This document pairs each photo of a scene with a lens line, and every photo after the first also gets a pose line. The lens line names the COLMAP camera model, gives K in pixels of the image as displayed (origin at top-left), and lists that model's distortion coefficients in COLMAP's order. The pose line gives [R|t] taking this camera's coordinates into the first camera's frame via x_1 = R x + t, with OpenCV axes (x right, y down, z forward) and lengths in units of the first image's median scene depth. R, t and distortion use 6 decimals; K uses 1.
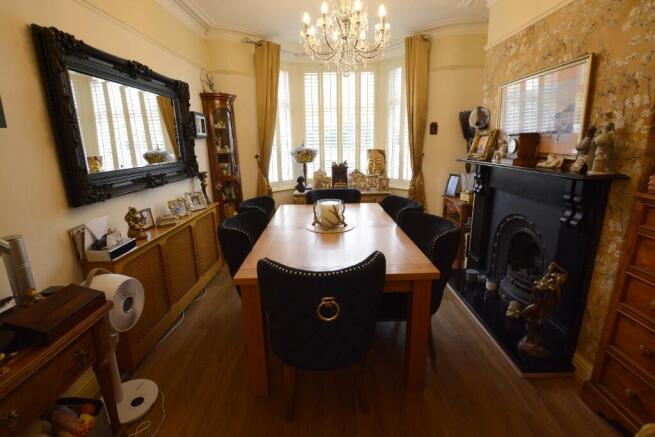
lens RADIAL K [[320.5, 0, 328.3], [0, 320.5, 219.3], [0, 0, 1]] dist [-0.003170, -0.000452]
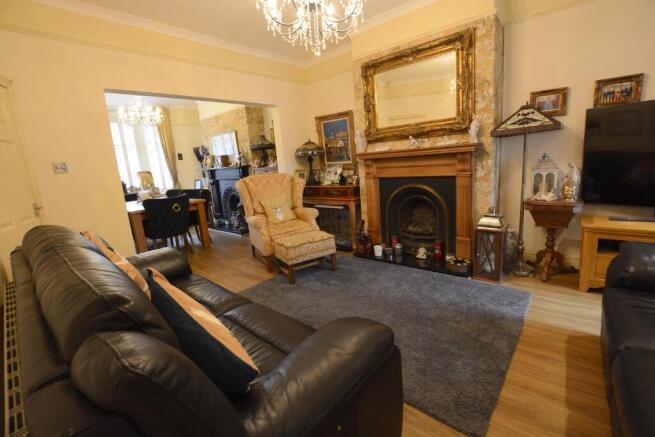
lens RADIAL K [[285.9, 0, 329.6], [0, 285.9, 215.6], [0, 0, 1]] dist [-0.024288, 0.003464]
pose [[0.662046, -0.177732, 0.728084, -0.489993], [0.241081, 0.970344, 0.017655, 0.311299], [-0.709630, 0.163839, 0.685260, -0.938657]]
